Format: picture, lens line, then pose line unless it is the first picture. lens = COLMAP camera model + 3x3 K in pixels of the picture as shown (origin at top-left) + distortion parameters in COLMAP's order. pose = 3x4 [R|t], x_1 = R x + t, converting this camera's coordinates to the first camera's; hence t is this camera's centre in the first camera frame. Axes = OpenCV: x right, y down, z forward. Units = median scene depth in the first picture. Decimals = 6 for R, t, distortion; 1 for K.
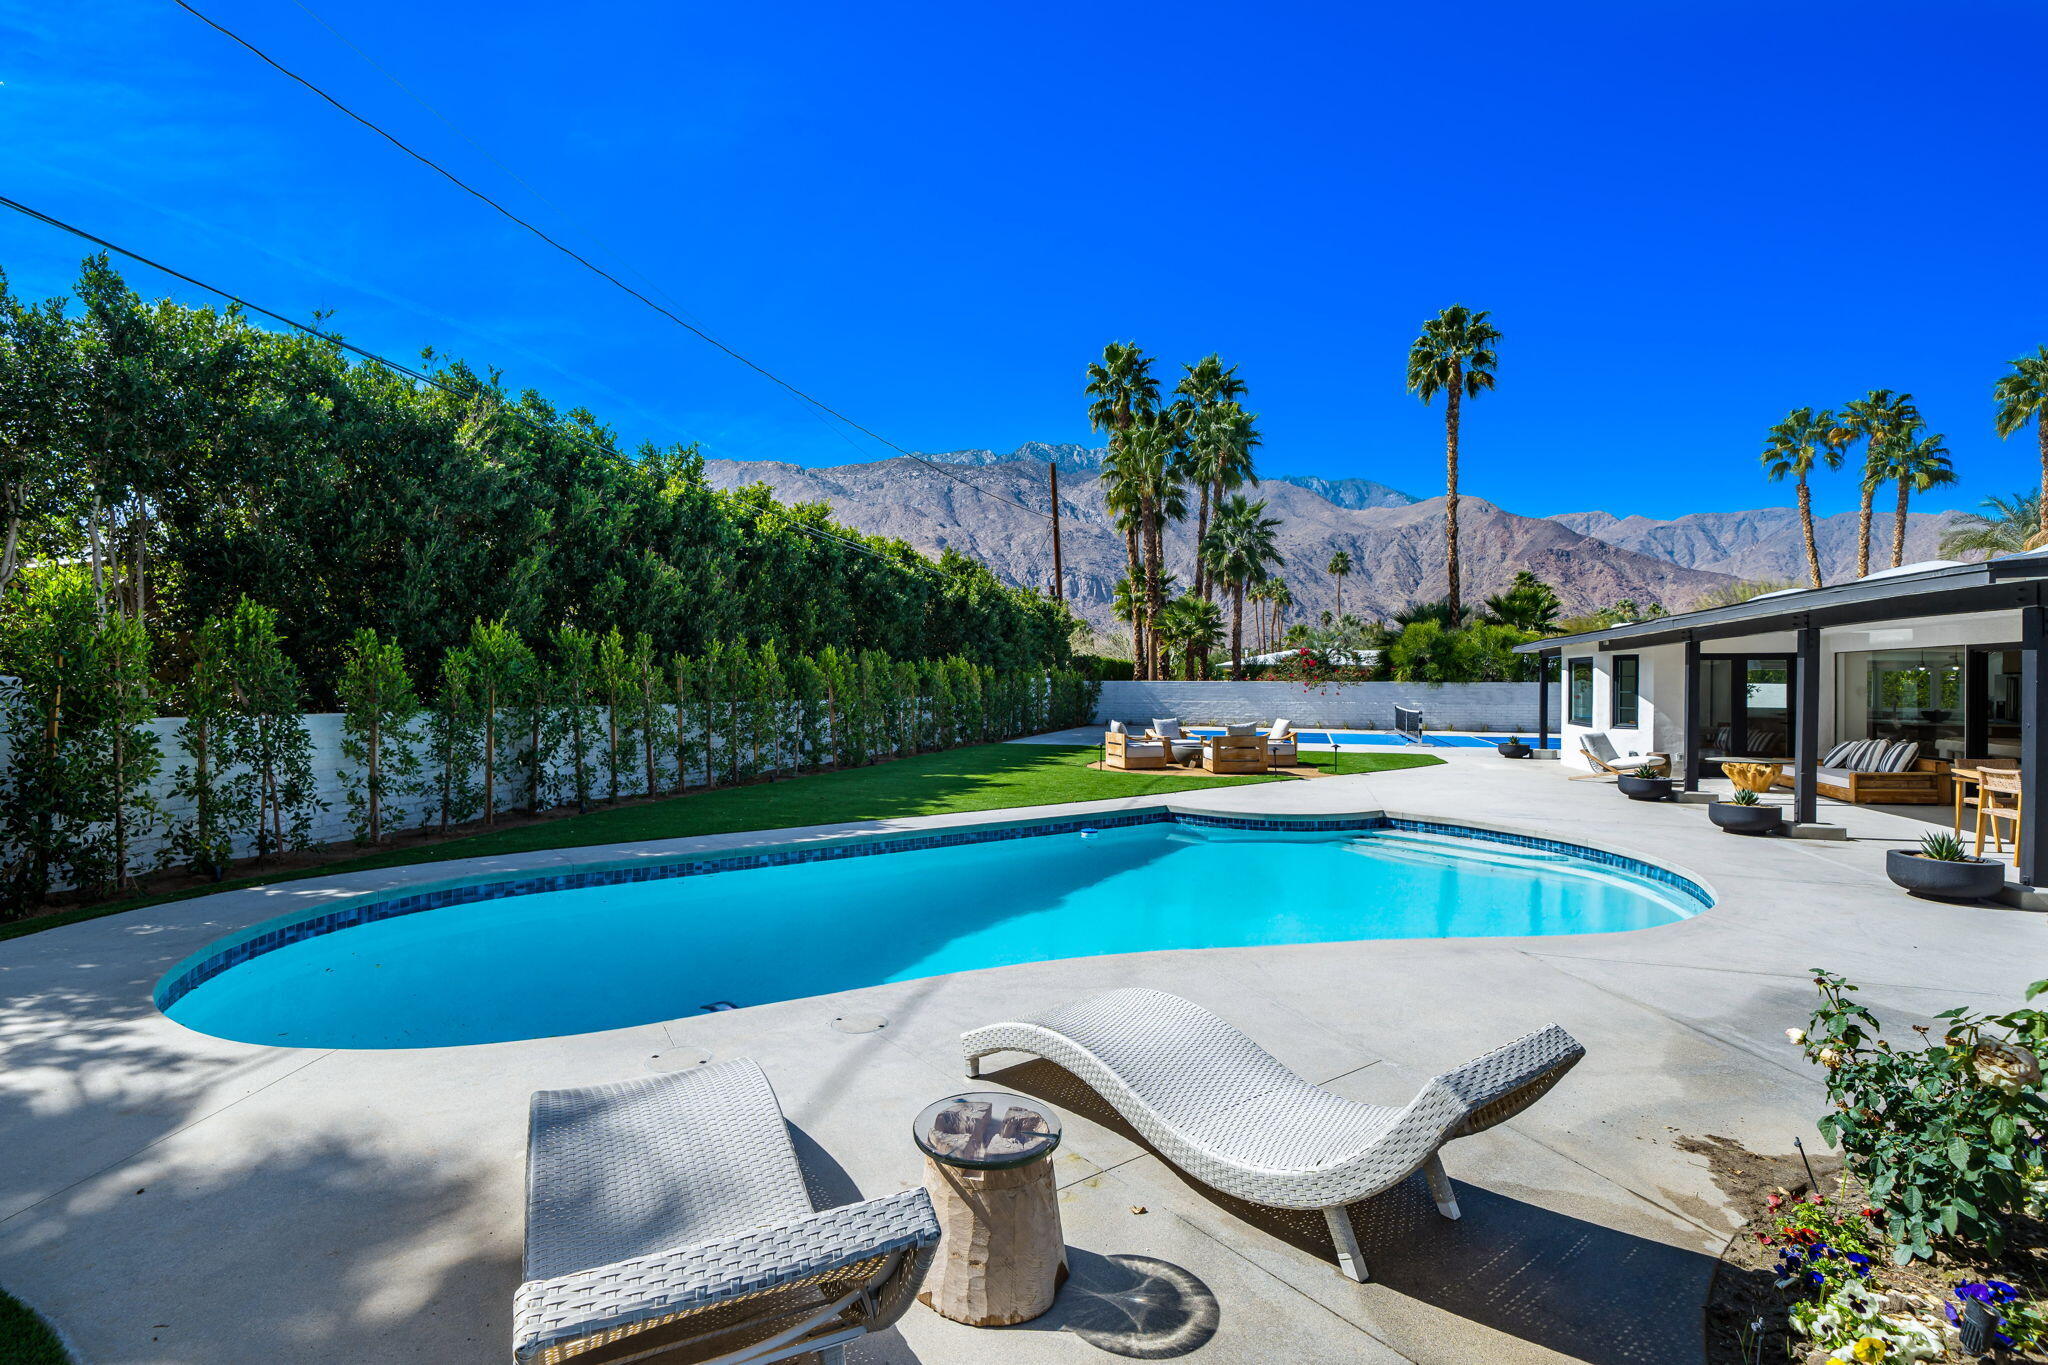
lens RADIAL K [[972.2, 0, 1005.0], [0, 972.2, 684.6], [0, 0, 1]] dist [0.013796, 0.000528]
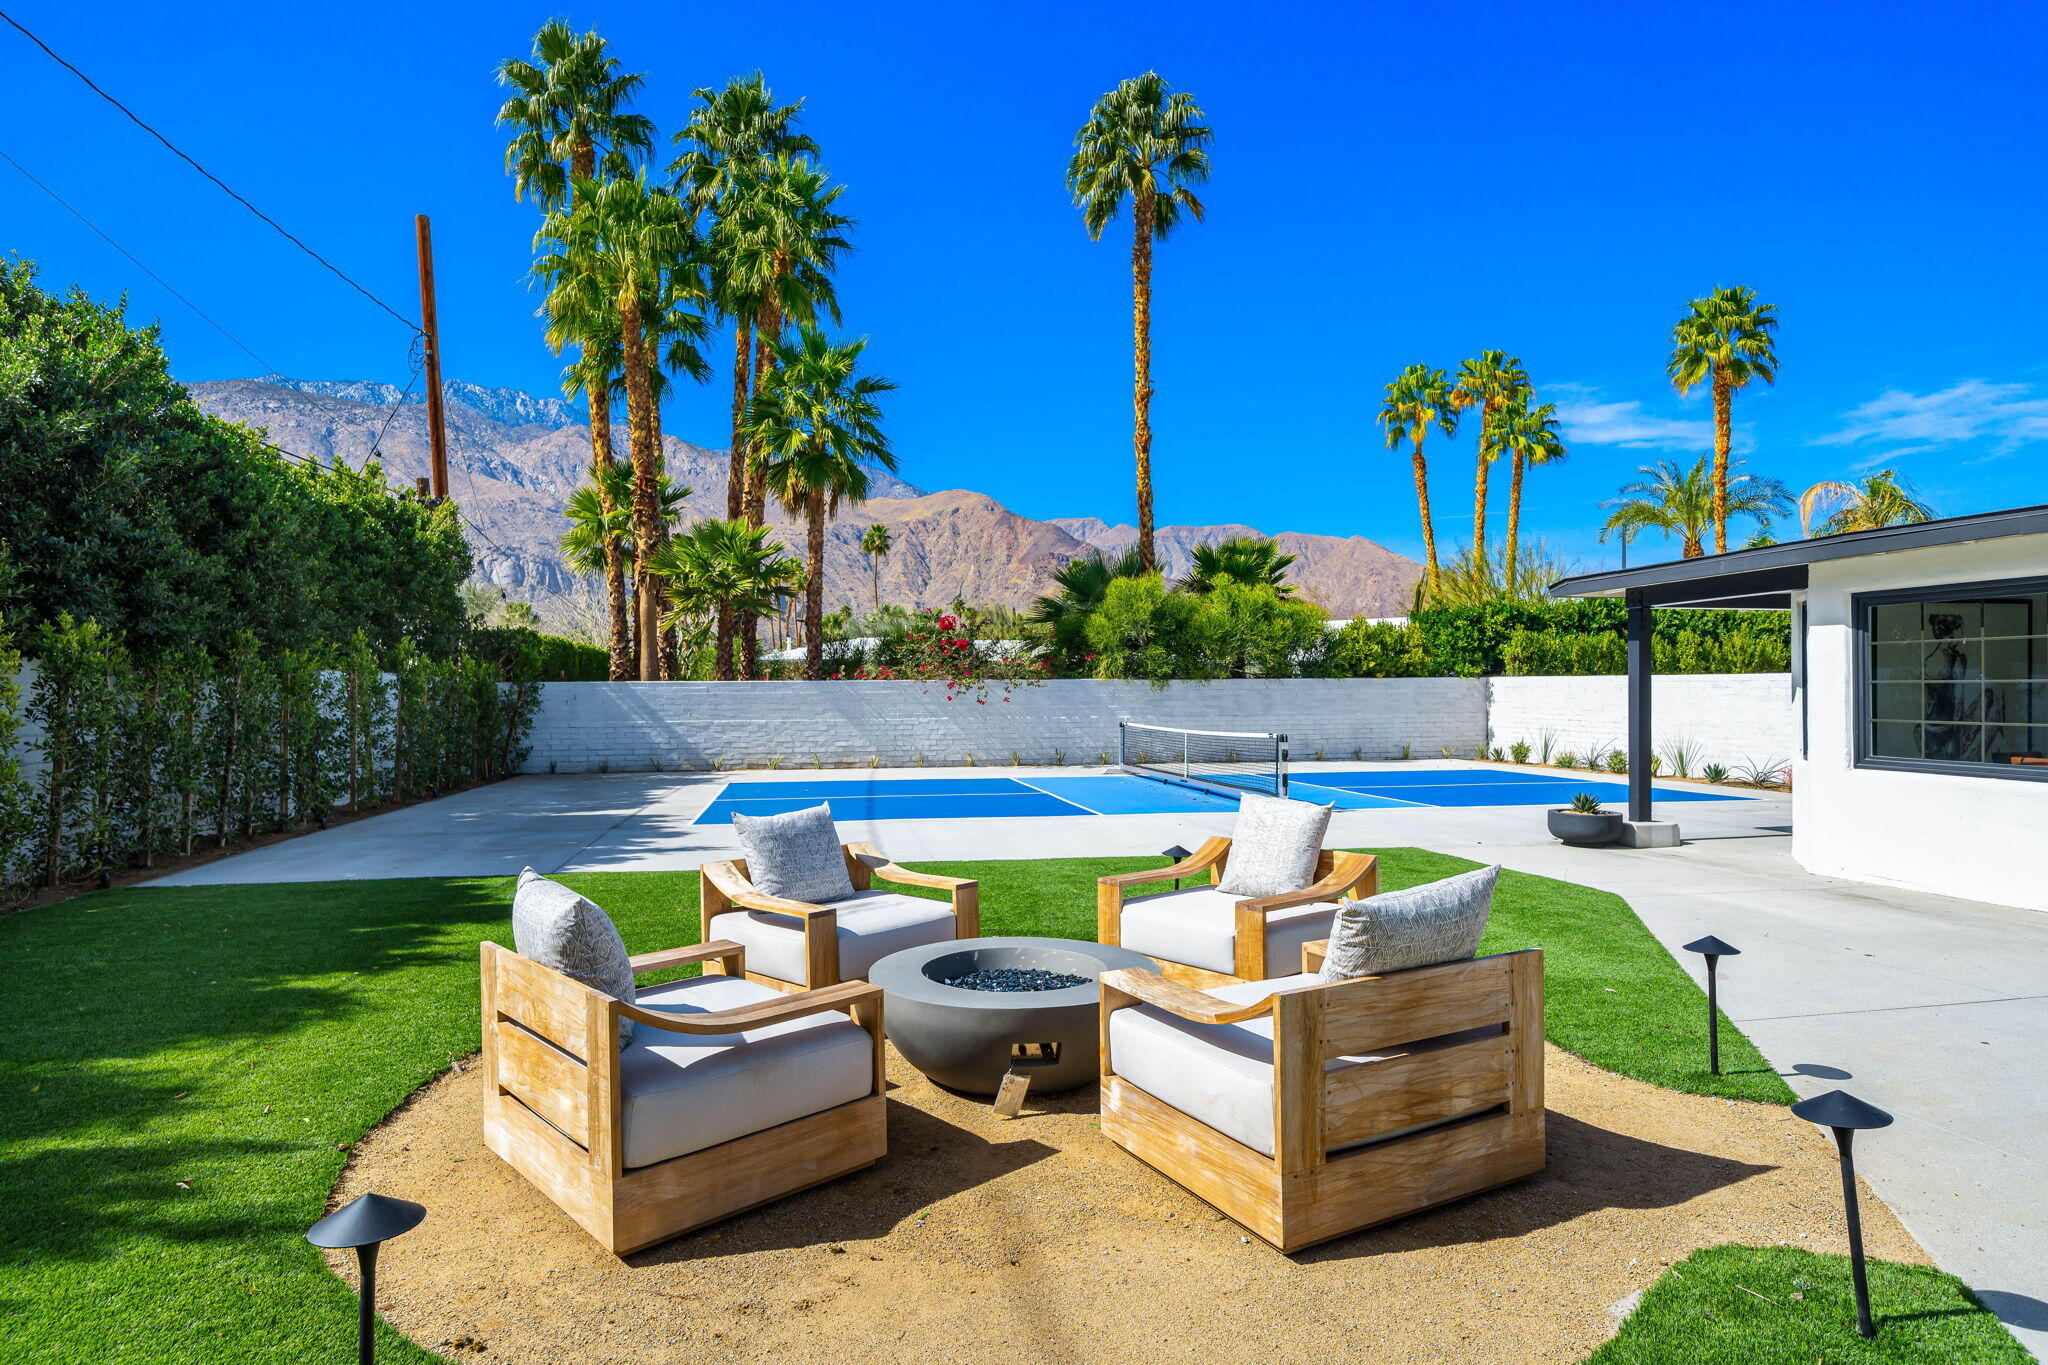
lens RADIAL K [[1135.3, 0, 1025.9], [0, 1135.3, 703.9], [0, 0, 1]] dist [0.000471, 0.002242]
pose [[0.882530, -0.013653, 0.470059, 0.044254], [0.010256, 0.999900, 0.009786, 0.003799], [-0.470145, -0.003816, 0.882581, 0.364190]]
